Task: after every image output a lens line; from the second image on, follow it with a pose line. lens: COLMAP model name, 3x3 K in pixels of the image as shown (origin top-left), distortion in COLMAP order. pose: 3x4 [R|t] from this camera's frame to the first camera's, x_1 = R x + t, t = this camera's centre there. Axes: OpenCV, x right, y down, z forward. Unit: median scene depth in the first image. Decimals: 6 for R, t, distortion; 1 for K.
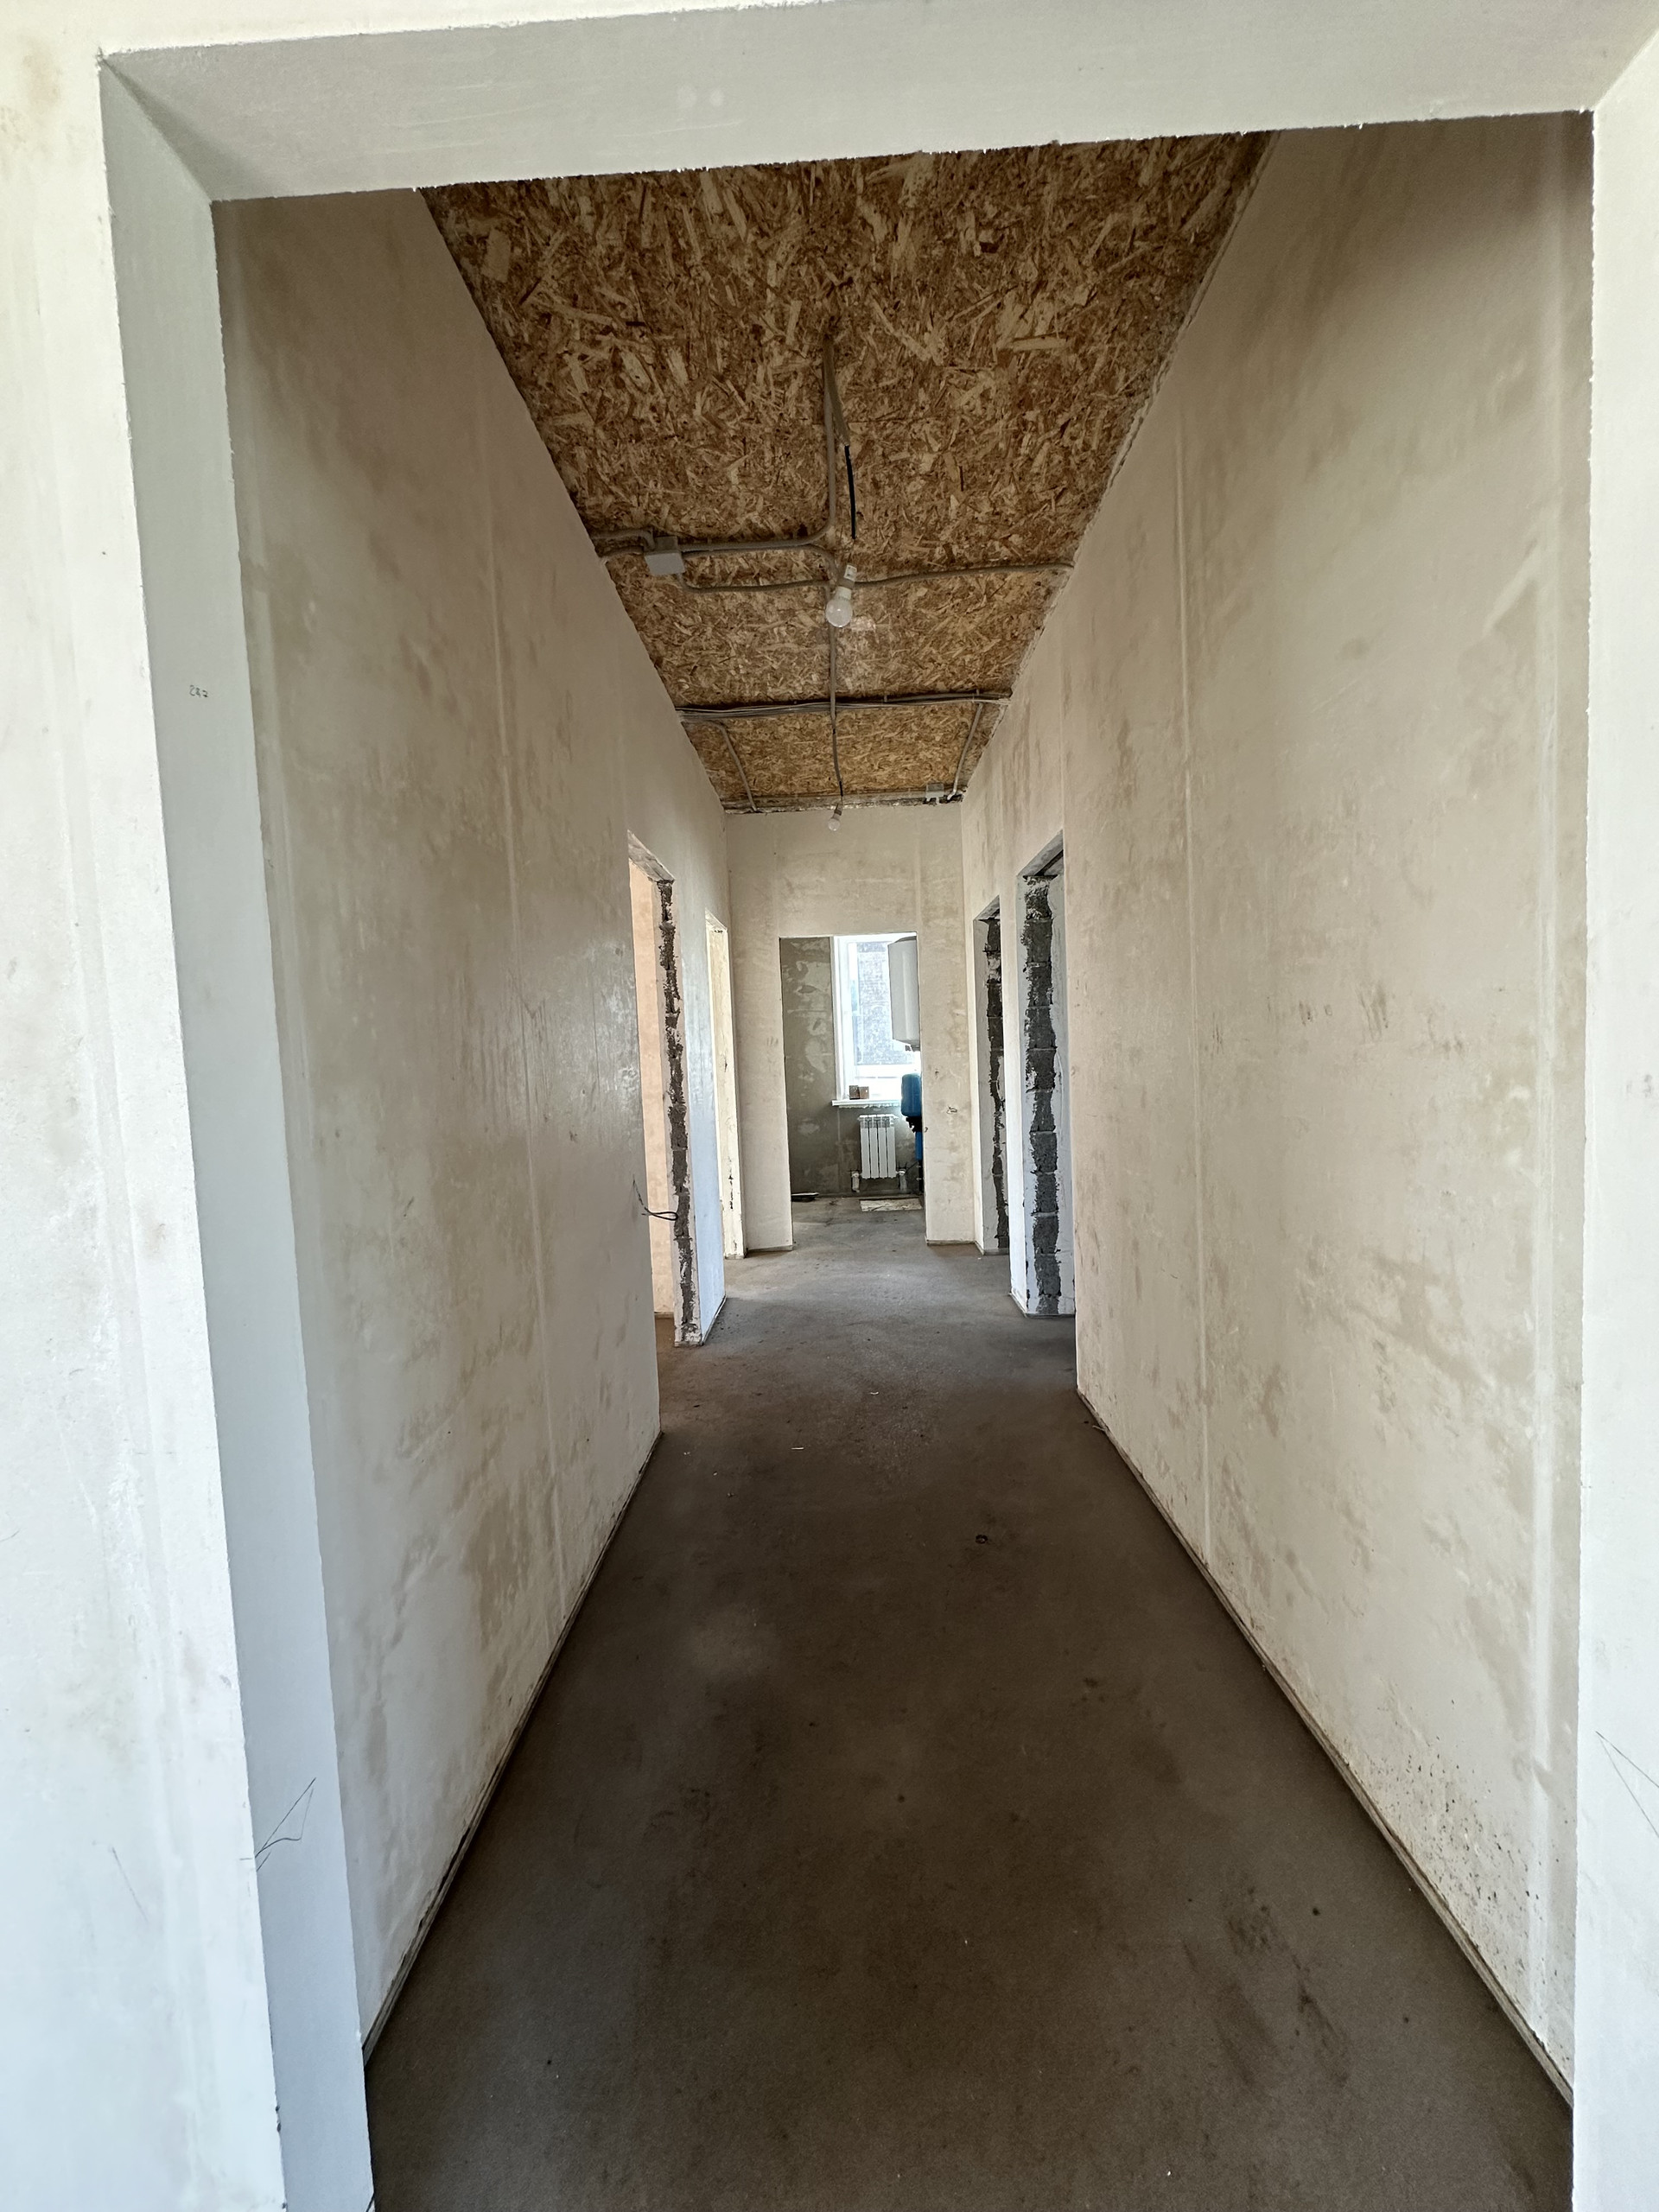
lens RADIAL K [[876.6, 0, 831.0], [0, 876.6, 1101.0], [0, 0, 1]] dist [-0.004801, 0.000140]
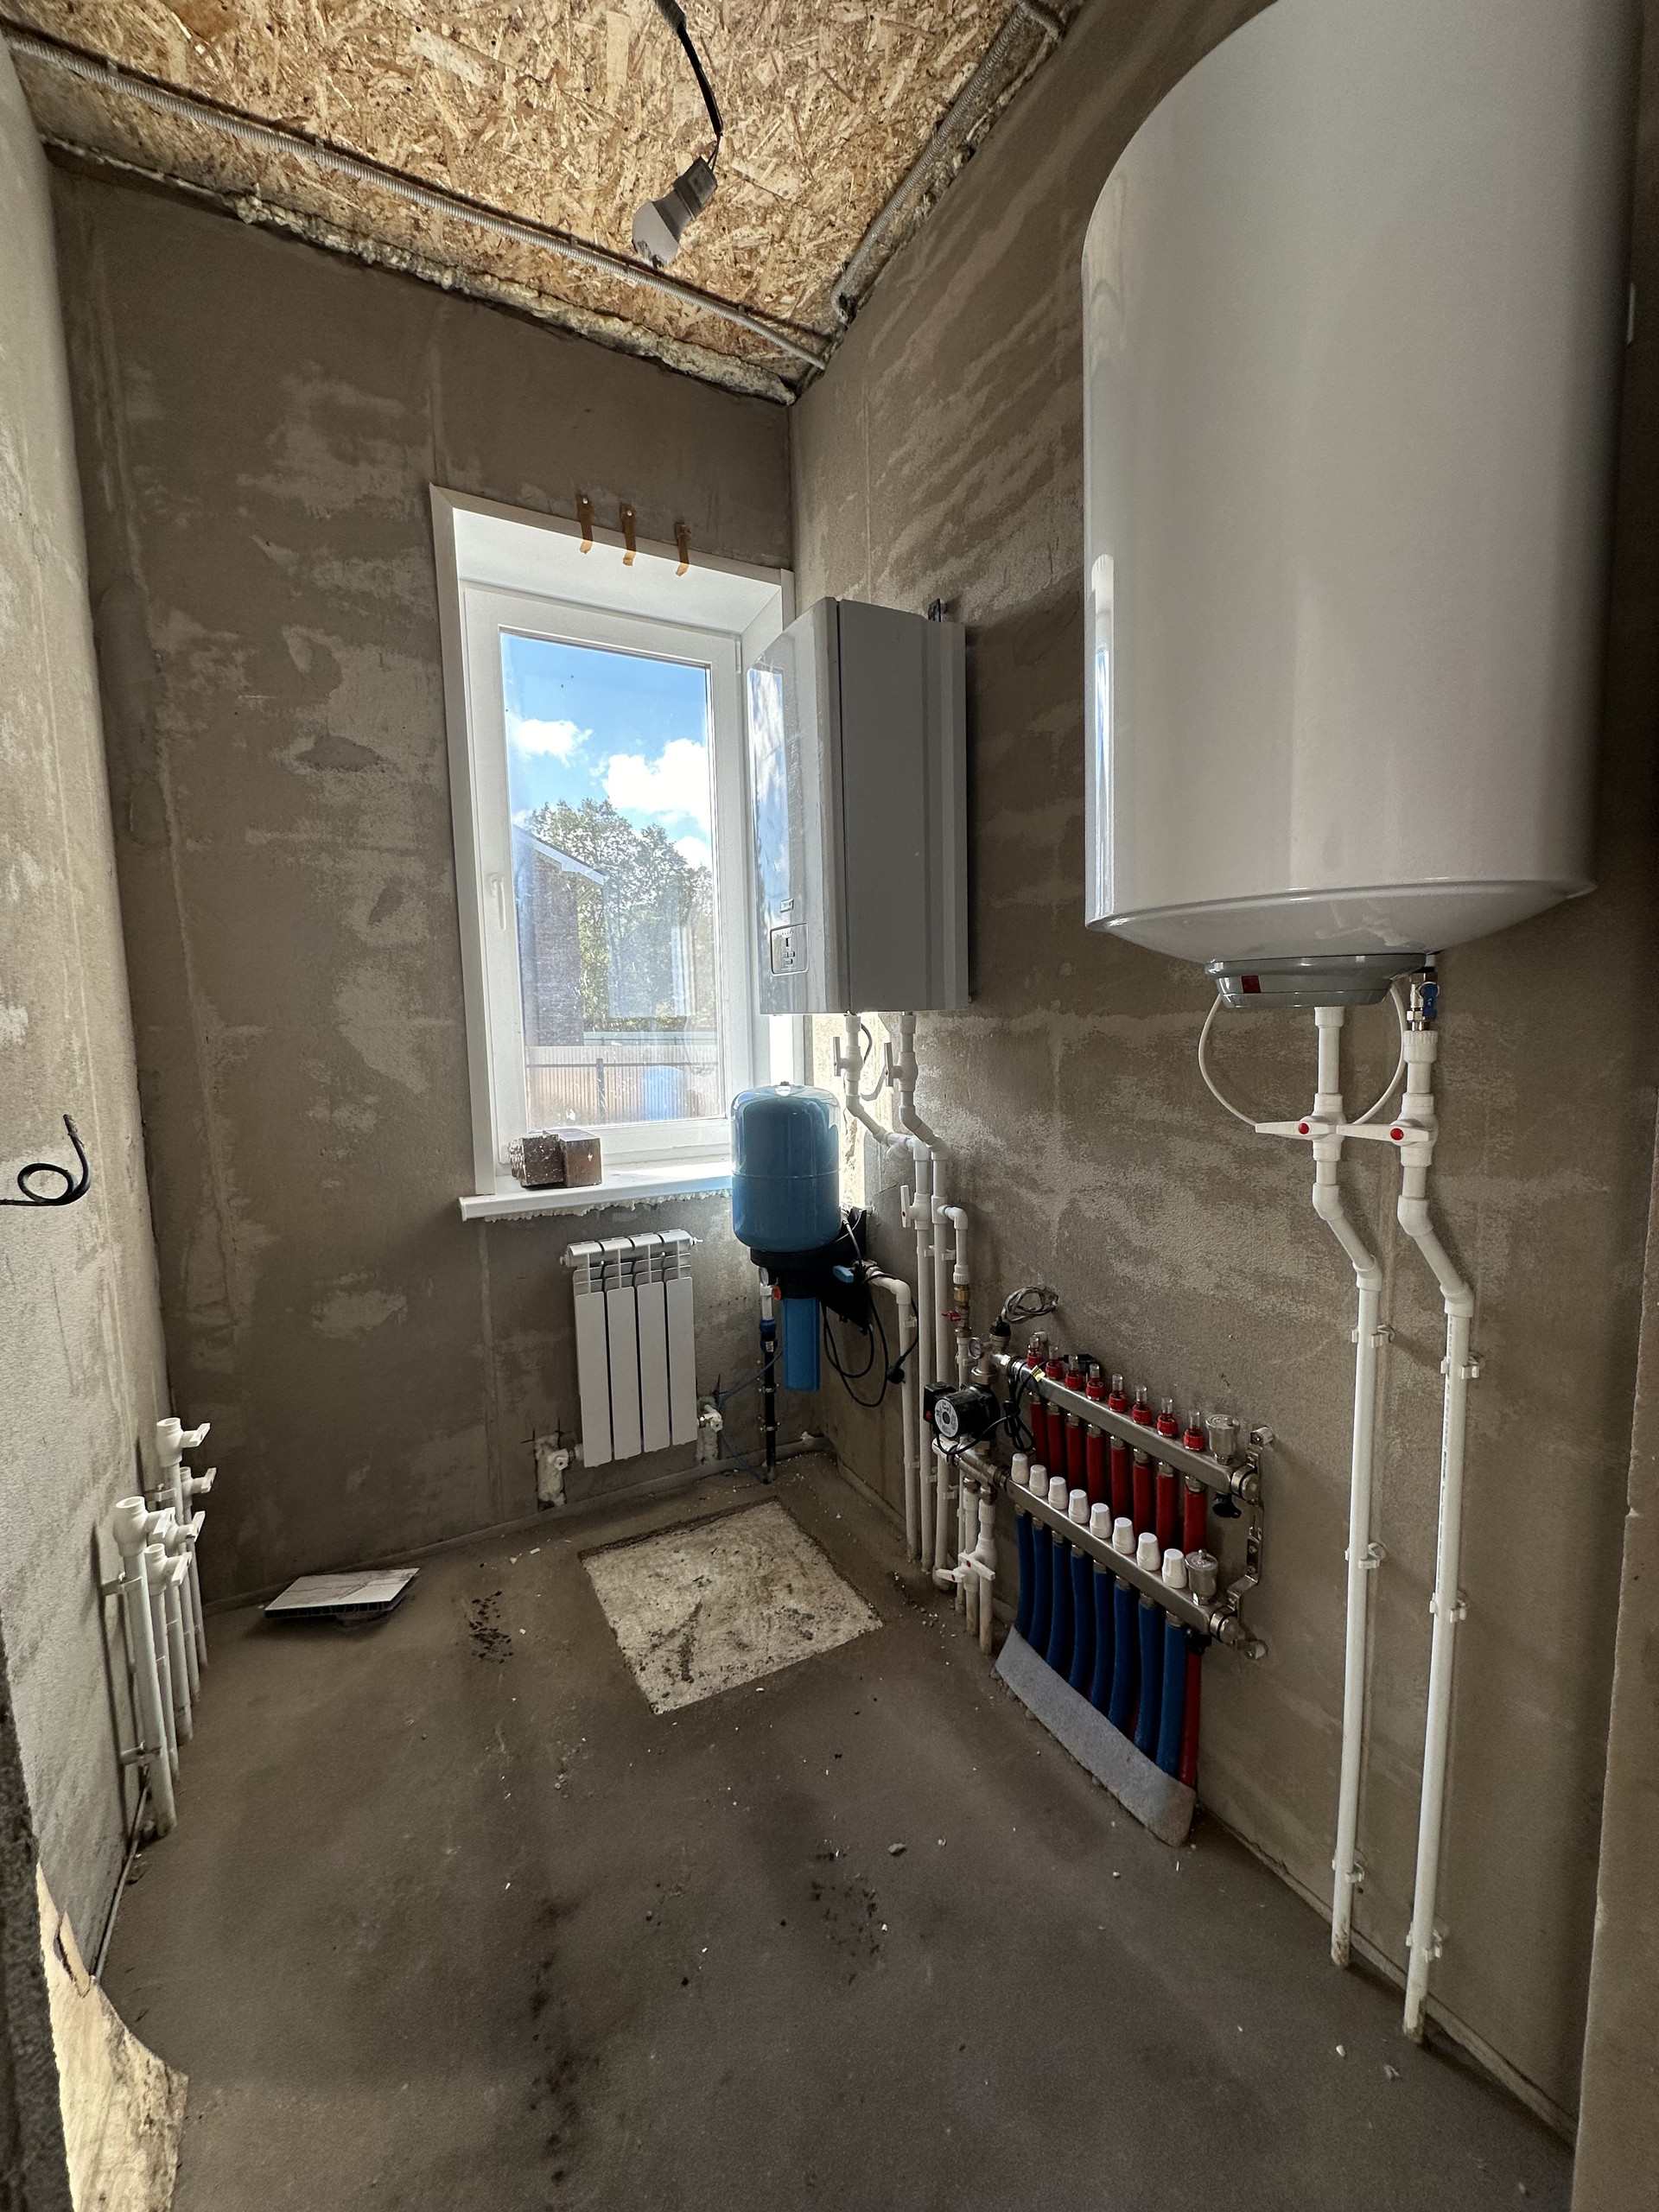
lens RADIAL K [[876.6, 0, 828.4], [0, 876.6, 1100.0], [0, 0, 1]] dist [-0.004801, 0.000140]
pose [[0.859938, -0.026691, 0.509700, -0.036531], [0.017032, 0.999576, 0.023608, -0.034235], [-0.510114, -0.011620, 0.860028, 0.718149]]
